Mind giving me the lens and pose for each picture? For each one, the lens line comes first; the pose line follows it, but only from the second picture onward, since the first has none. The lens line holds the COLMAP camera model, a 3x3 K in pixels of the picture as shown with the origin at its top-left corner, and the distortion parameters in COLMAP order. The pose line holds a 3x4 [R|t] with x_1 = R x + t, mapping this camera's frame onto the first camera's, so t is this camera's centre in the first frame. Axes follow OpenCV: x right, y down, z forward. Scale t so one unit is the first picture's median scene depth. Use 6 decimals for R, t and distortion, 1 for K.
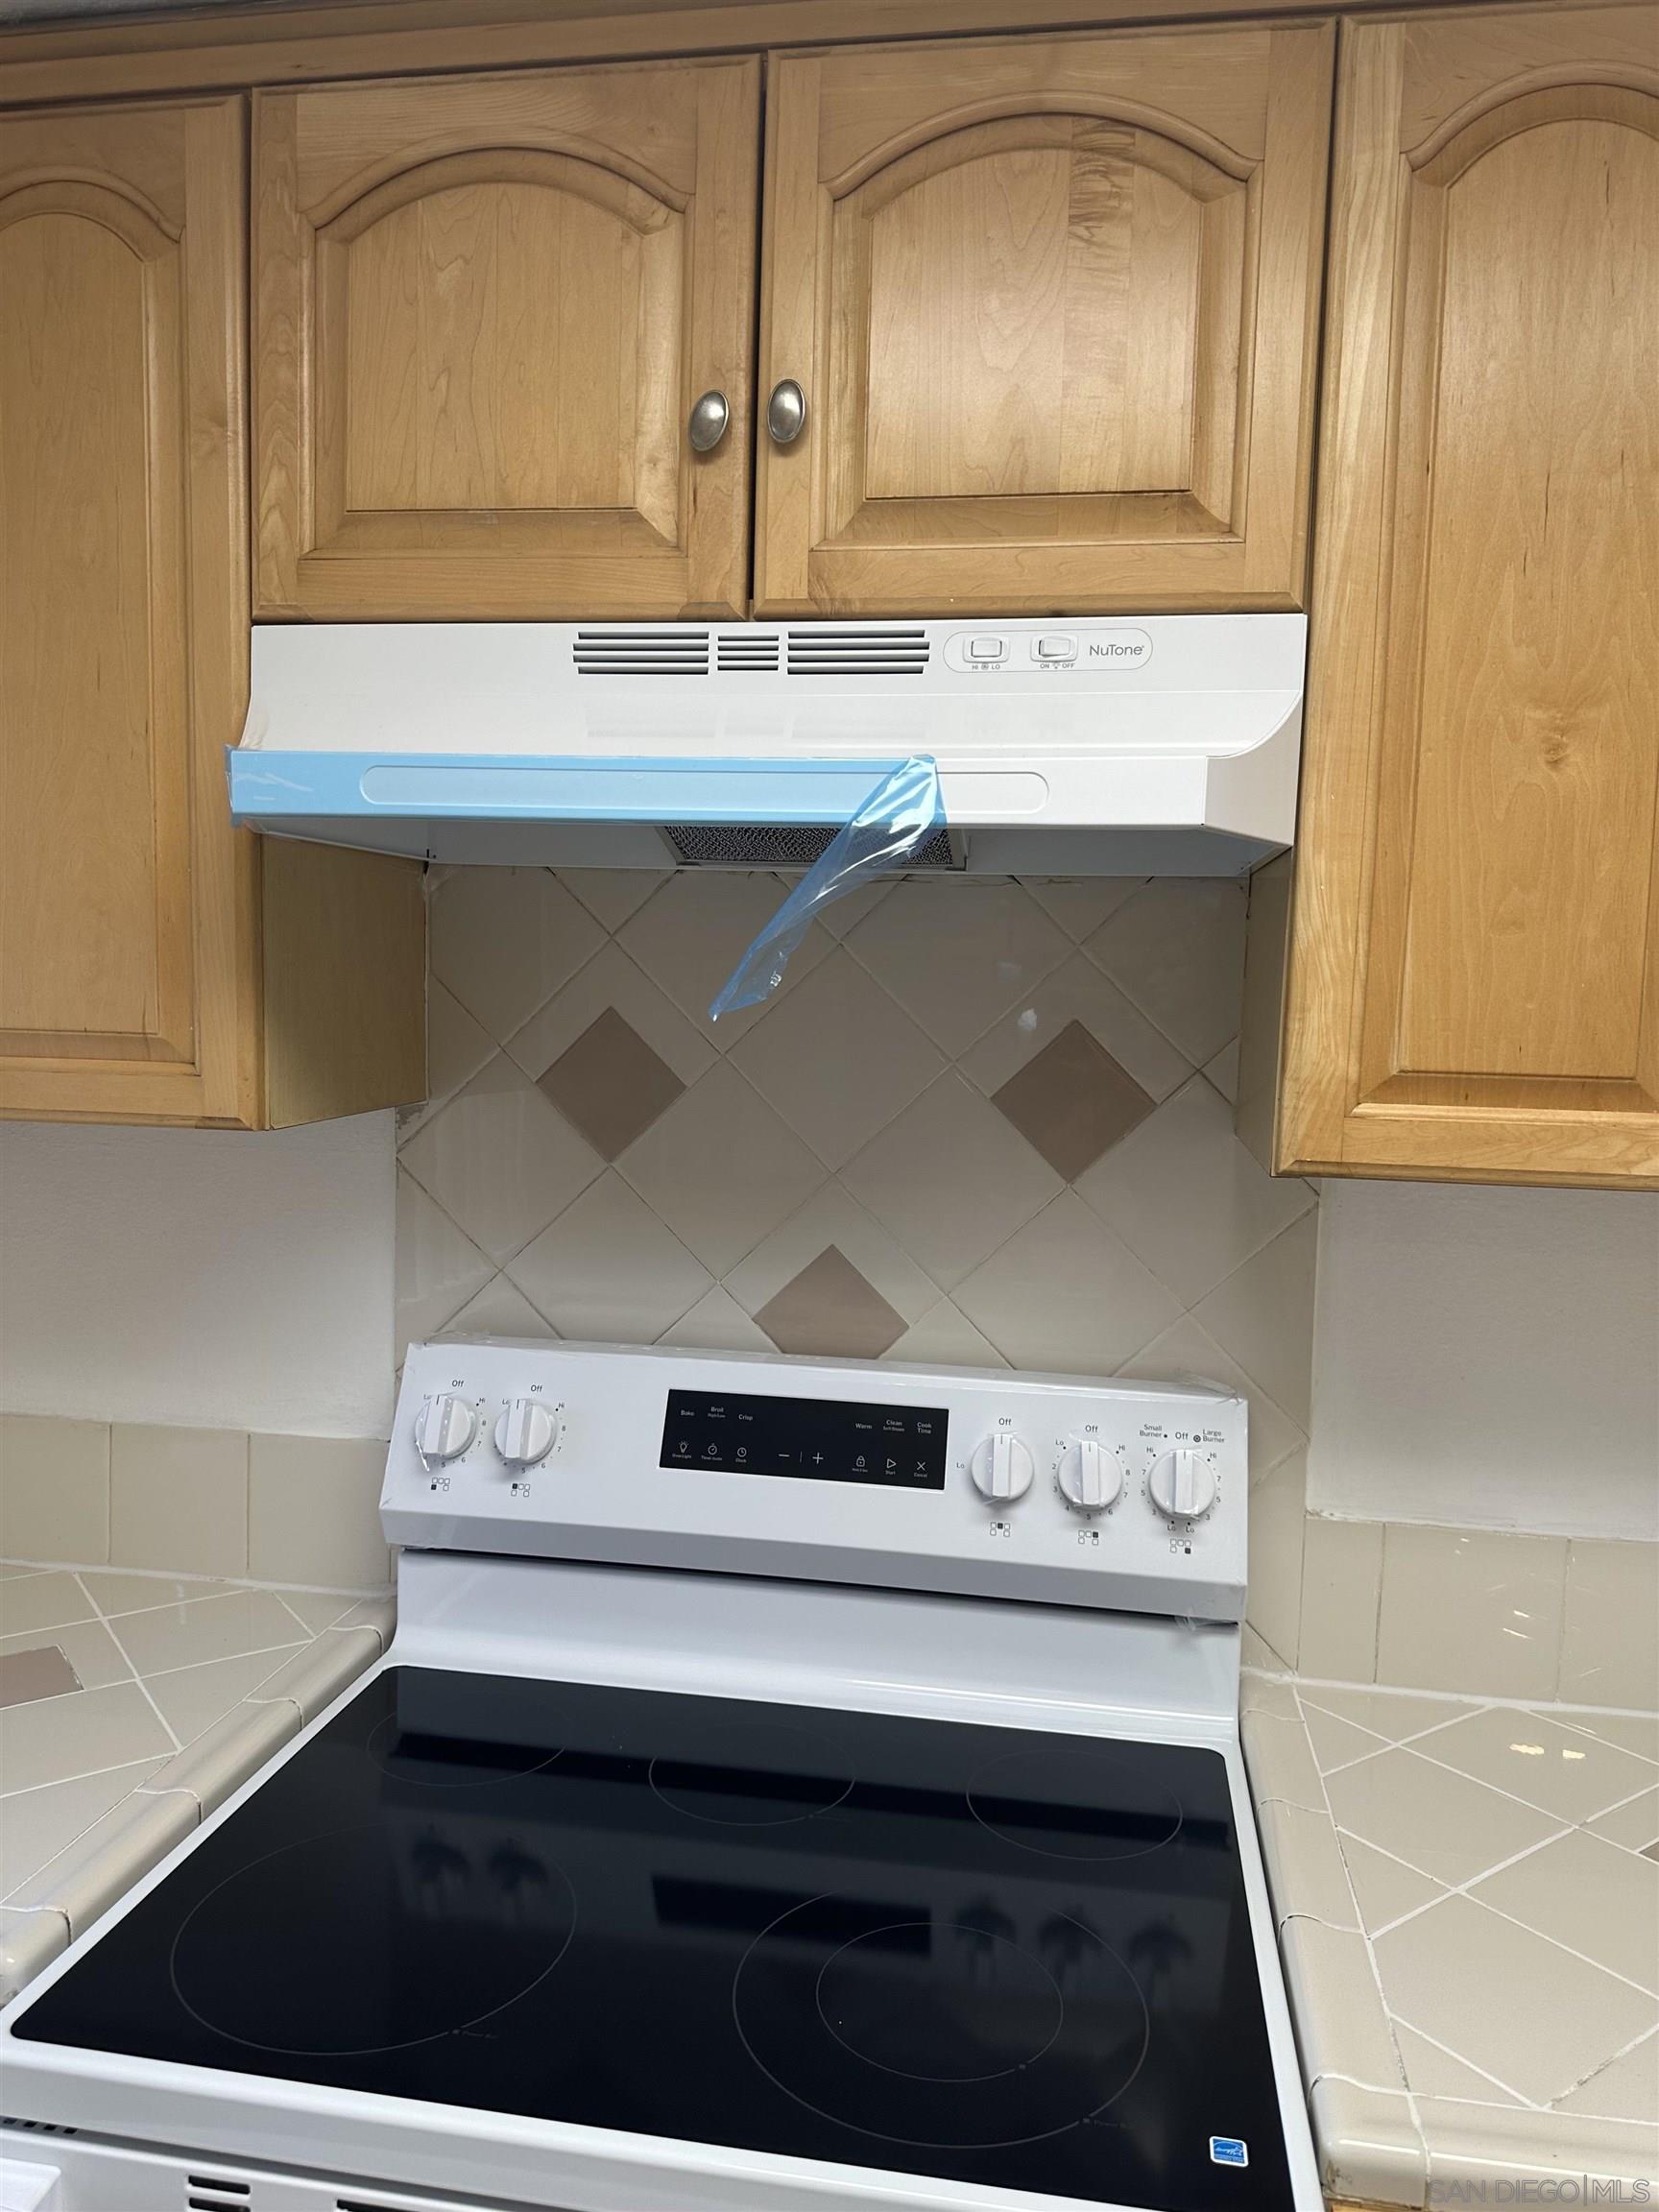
lens RADIAL K [[1568.7, 0, 831.1], [0, 1568.7, 1113.0], [0, 0, 1]] dist [0.147121, -0.207894]
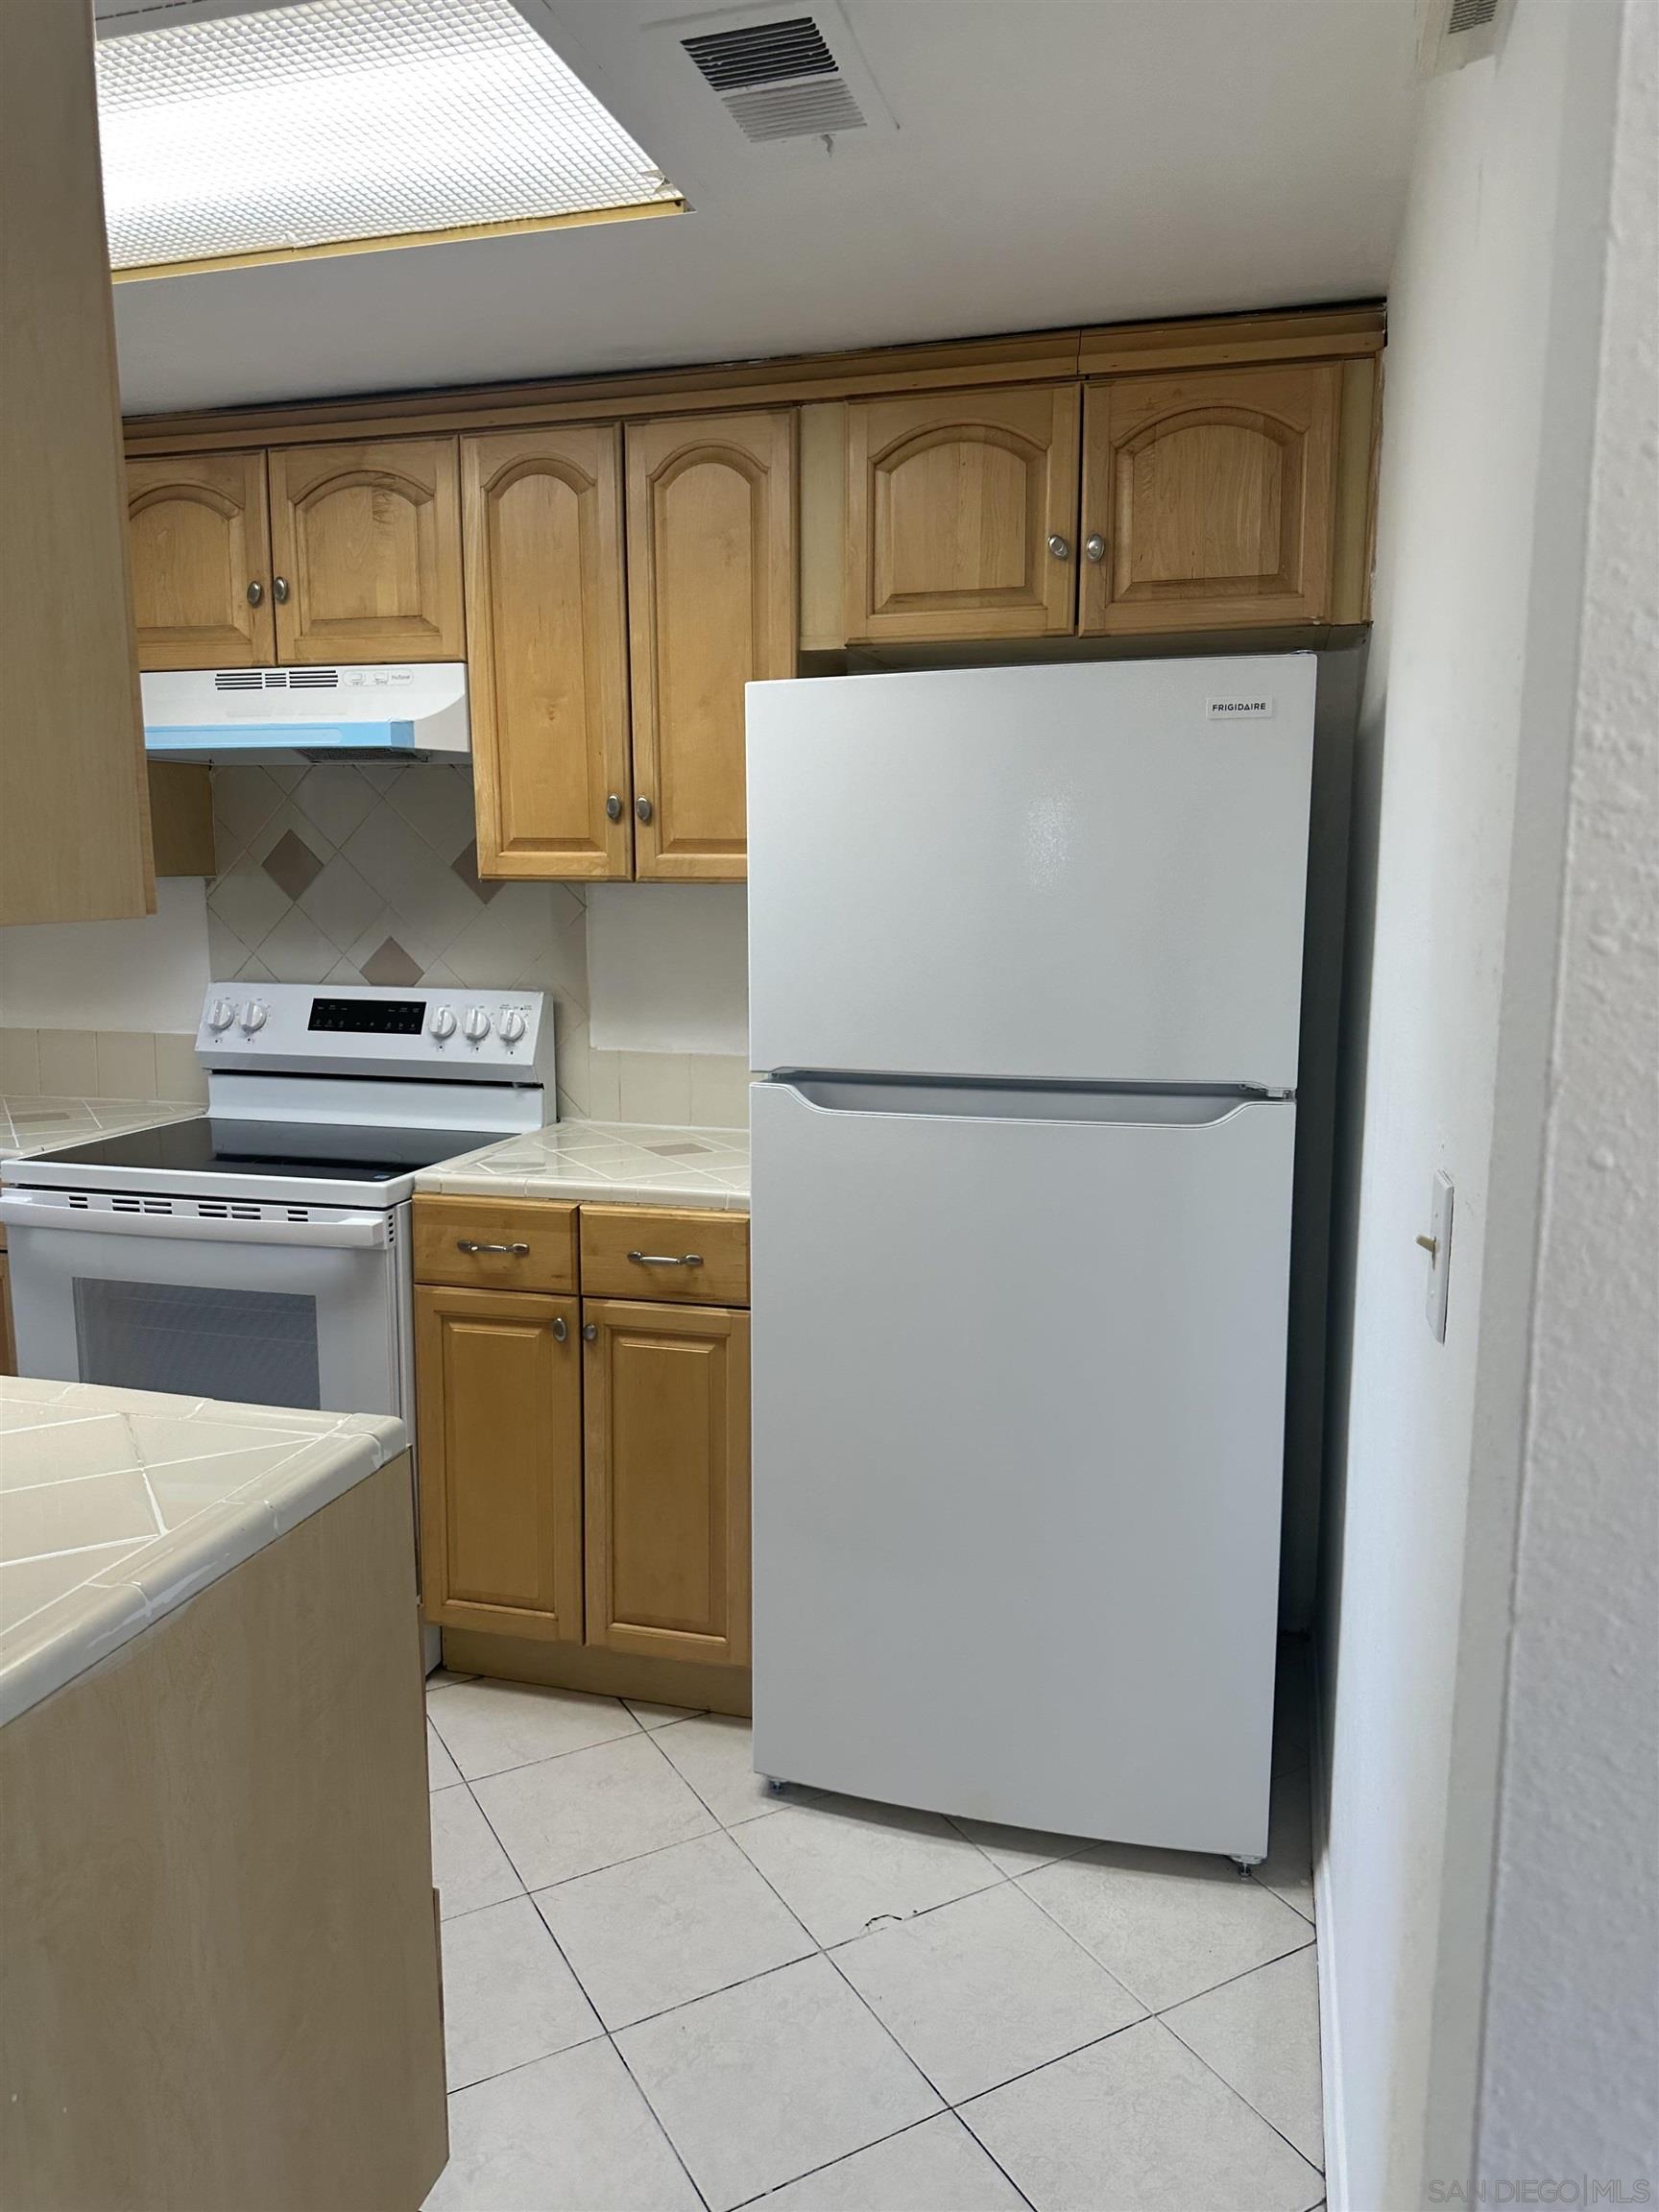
lens RADIAL K [[1568.7, 0, 831.1], [0, 1568.7, 1113.0], [0, 0, 1]] dist [0.147121, -0.207894]
pose [[0.992913, -0.009842, -0.118439, 0.979180], [0.016484, 0.998337, 0.055233, 0.242358], [0.117699, -0.056794, 0.991424, -1.293844]]
